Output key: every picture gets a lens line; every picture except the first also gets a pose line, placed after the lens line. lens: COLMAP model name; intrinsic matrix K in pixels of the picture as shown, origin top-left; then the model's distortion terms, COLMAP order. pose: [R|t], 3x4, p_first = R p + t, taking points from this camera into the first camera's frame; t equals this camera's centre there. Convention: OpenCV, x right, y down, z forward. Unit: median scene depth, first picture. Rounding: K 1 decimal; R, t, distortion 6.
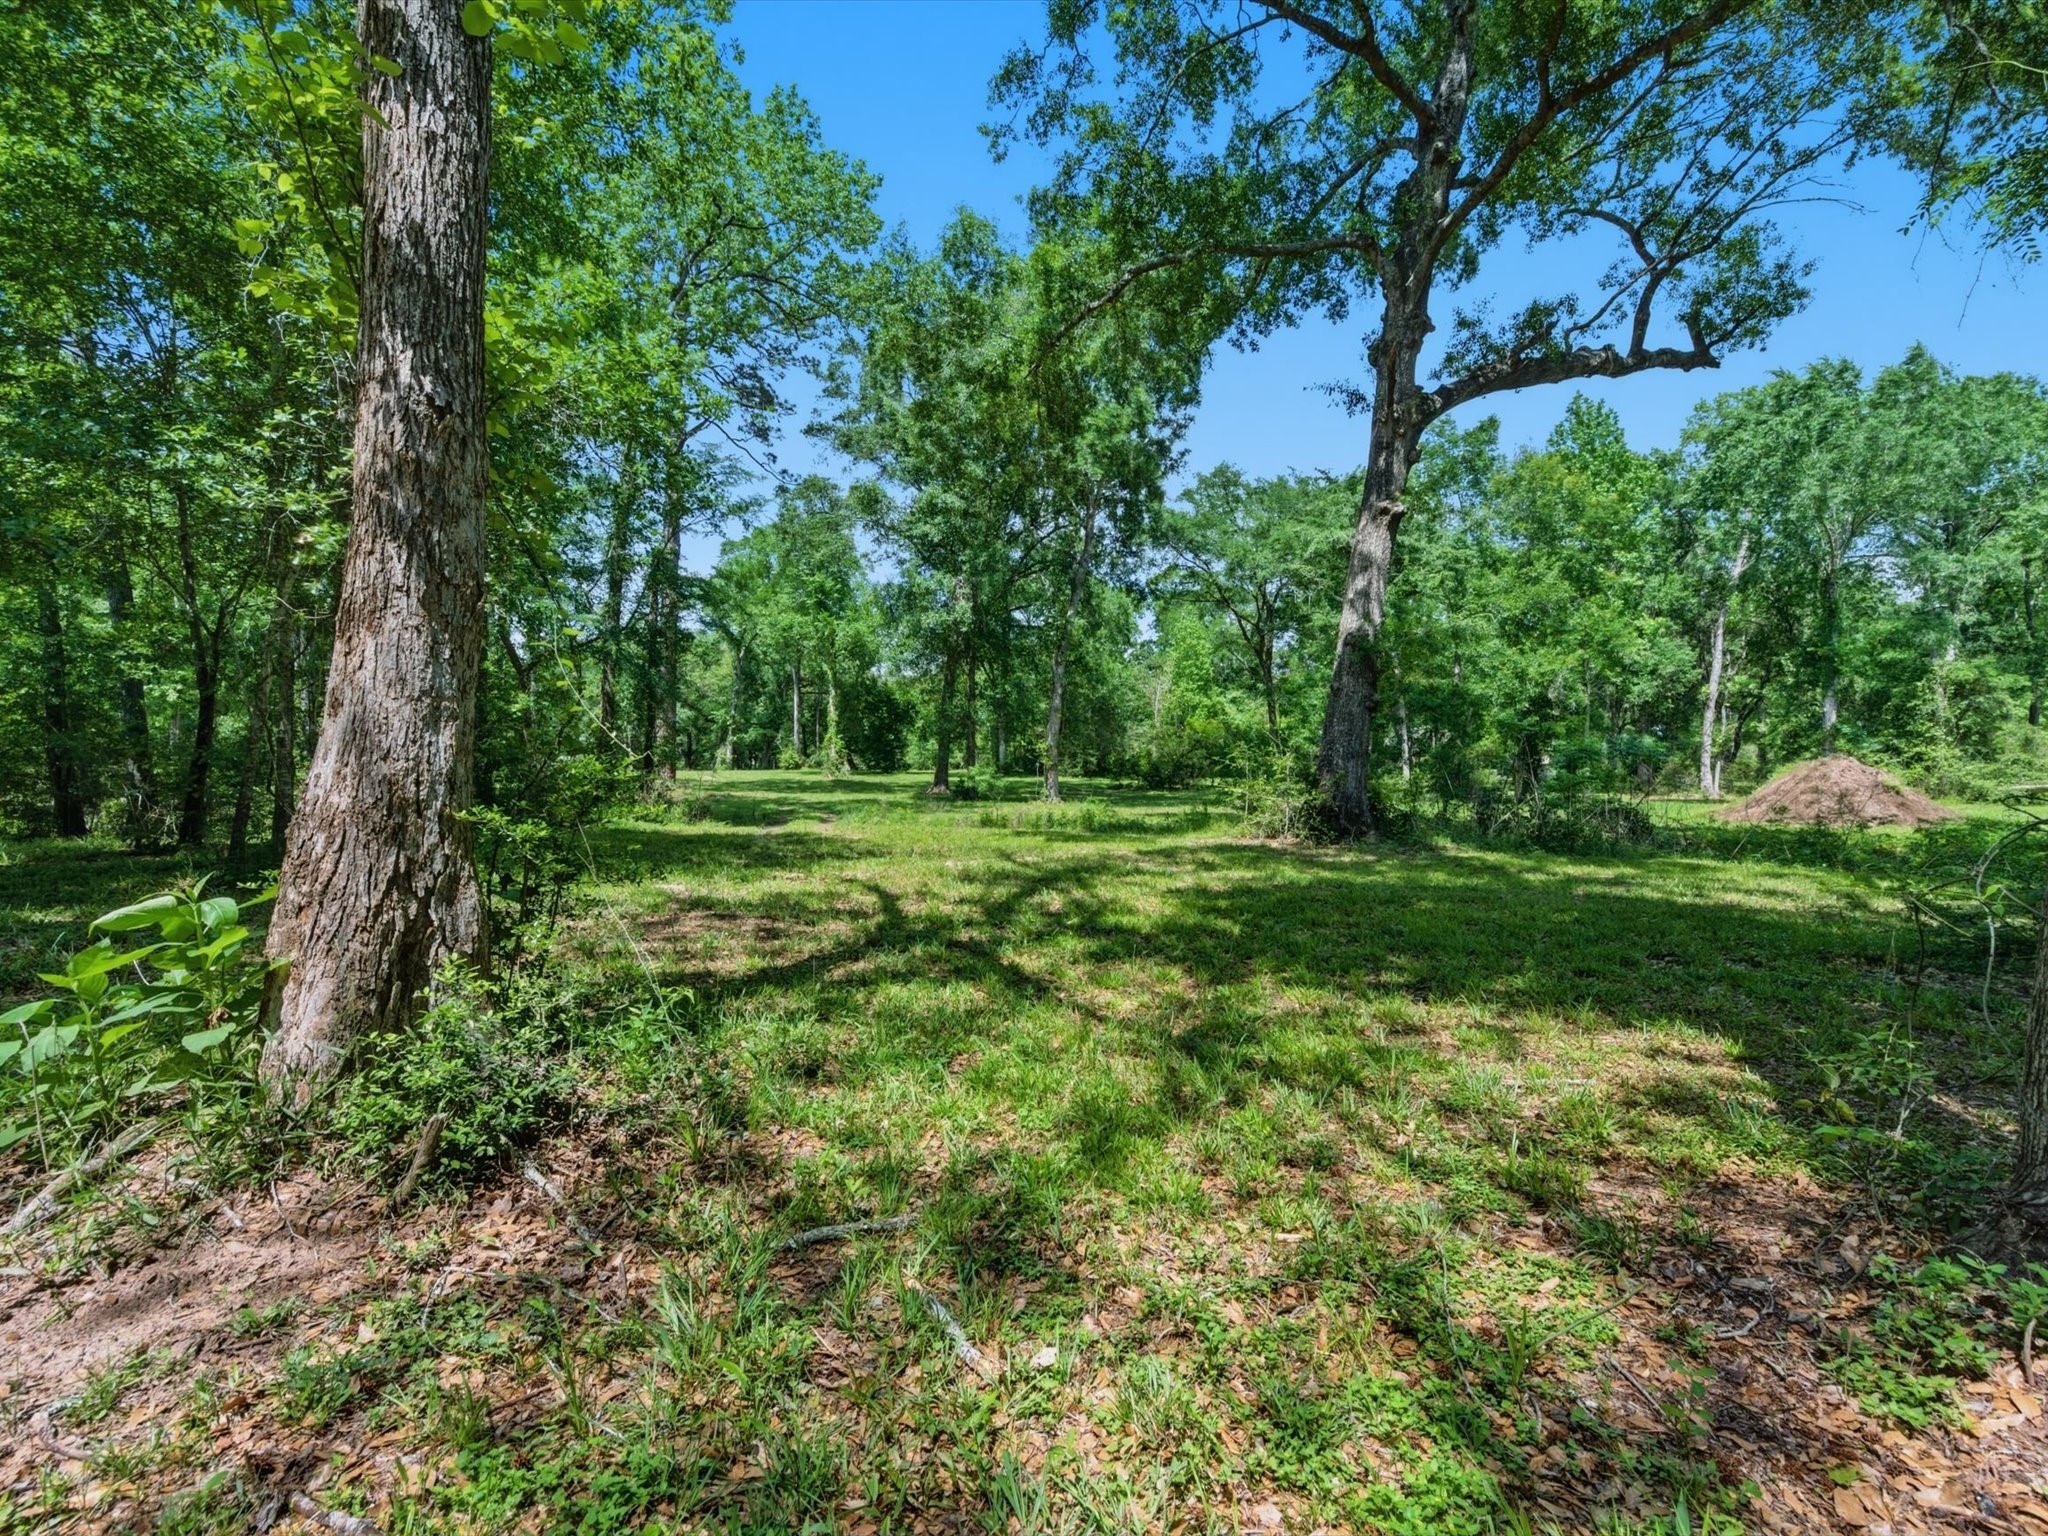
lens RADIAL K [[911.8, 0, 1026.9], [0, 911.8, 765.6], [0, 0, 1]] dist [0.000482, -0.000249]
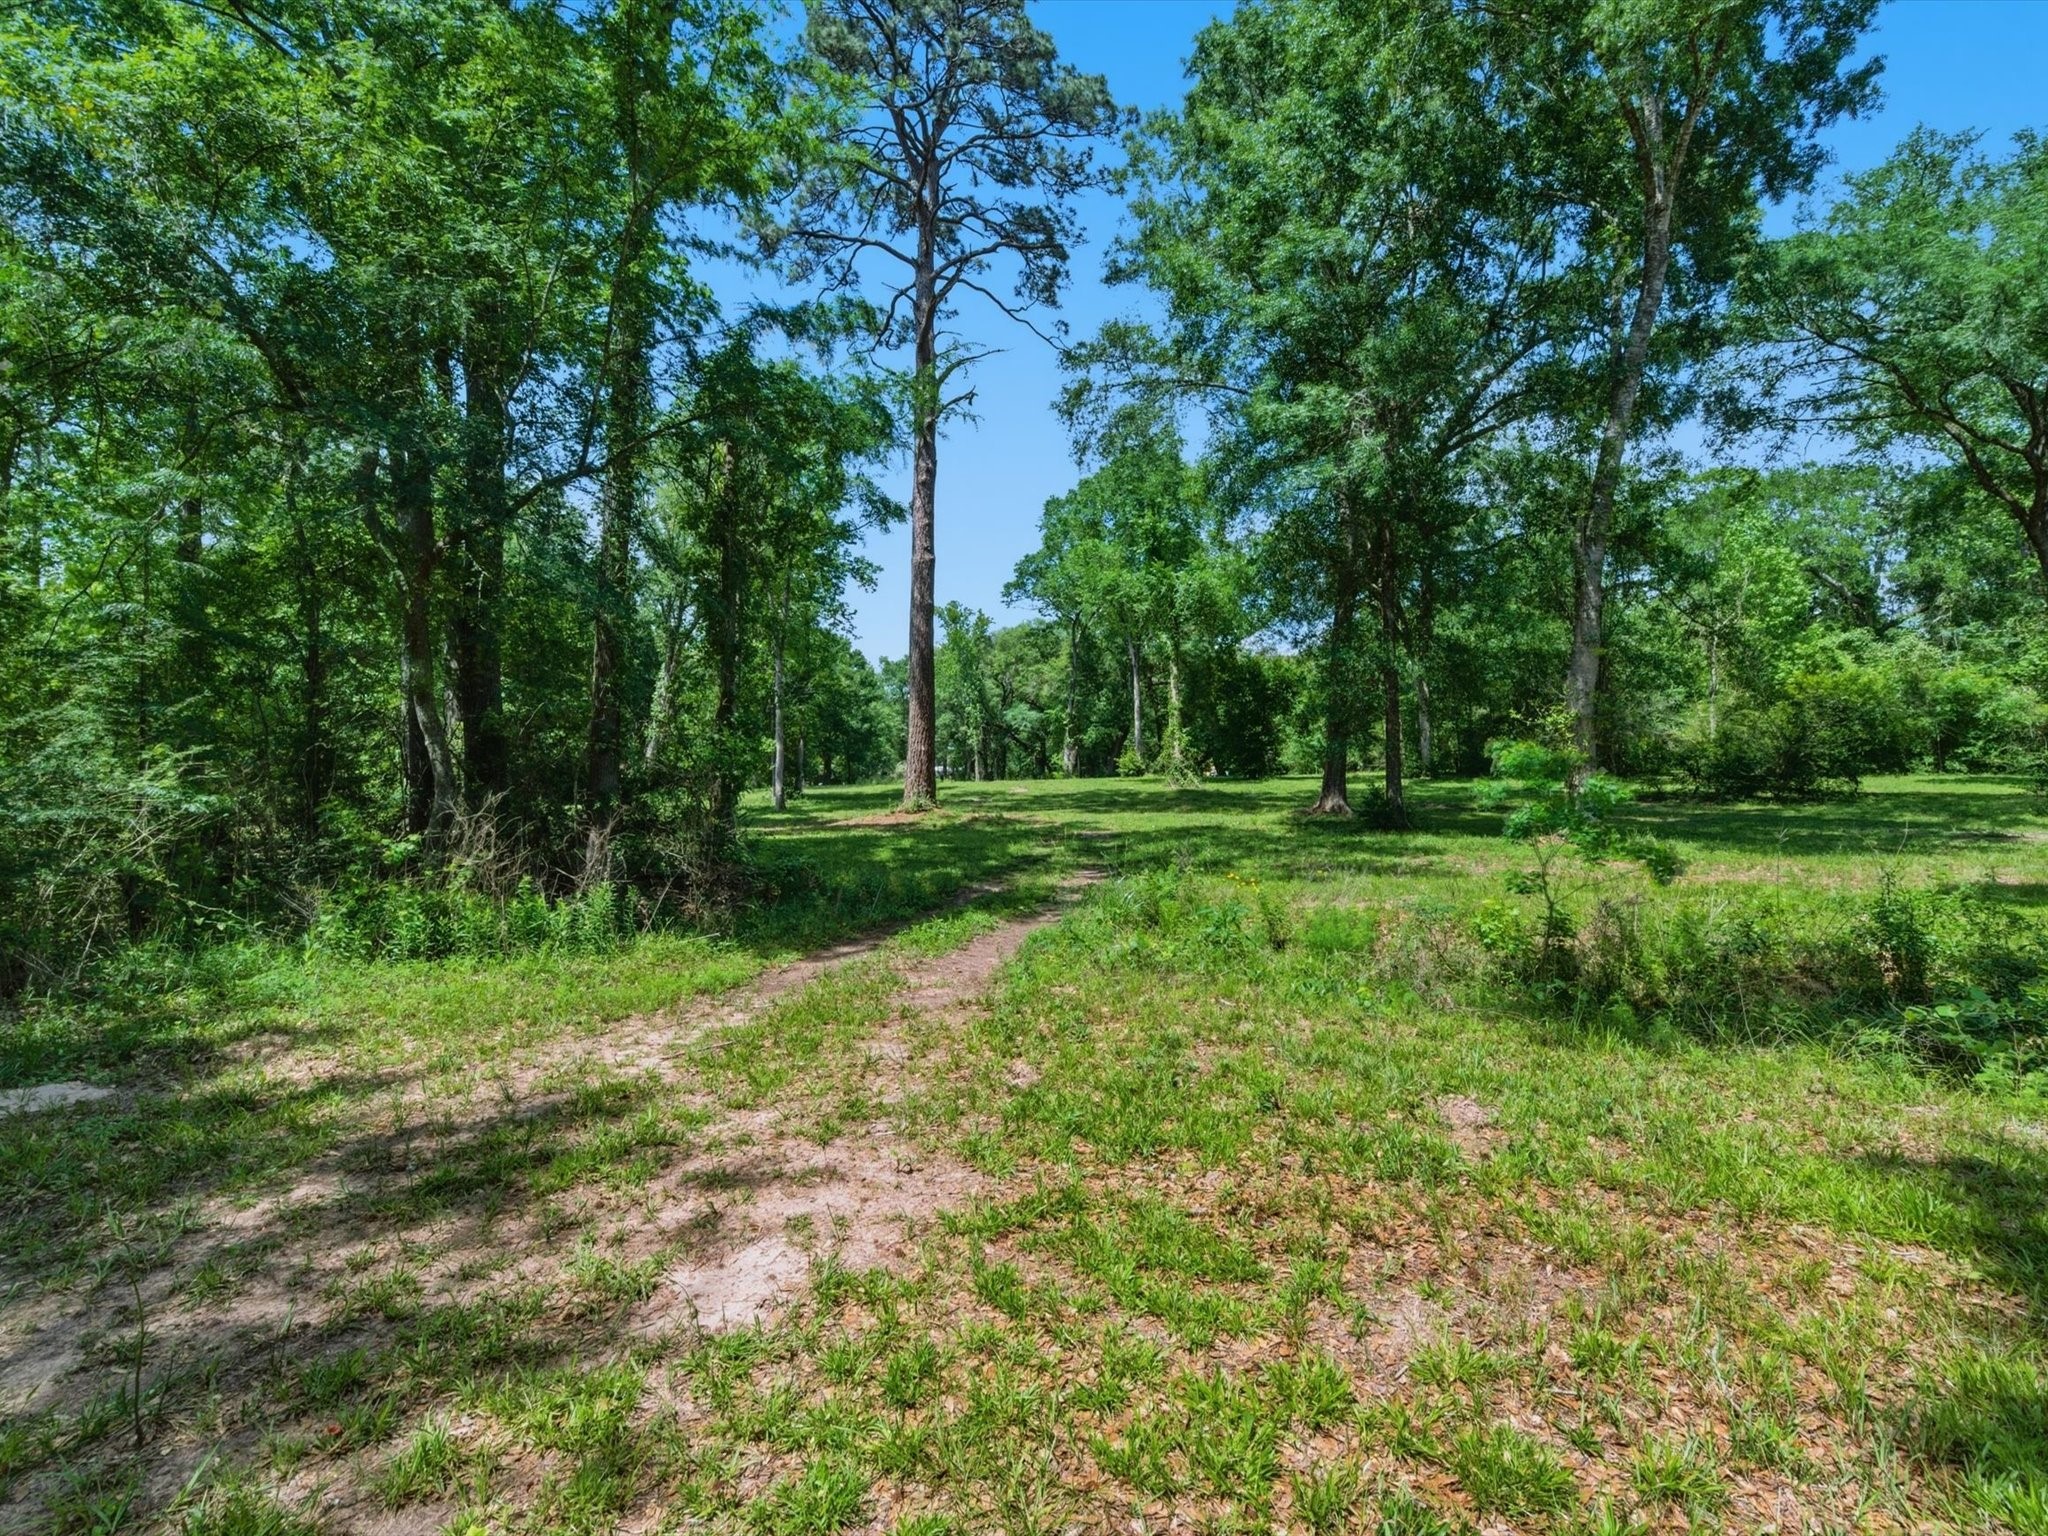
lens RADIAL K [[911.8, 0, 1033.0], [0, 911.8, 761.9], [0, 0, 1]] dist [0.000482, -0.000249]
pose [[0.915802, -0.026481, -0.400757, -0.025542], [0.022611, 0.999641, -0.014384, 0.000941], [0.400994, 0.004111, 0.916071, 0.284806]]
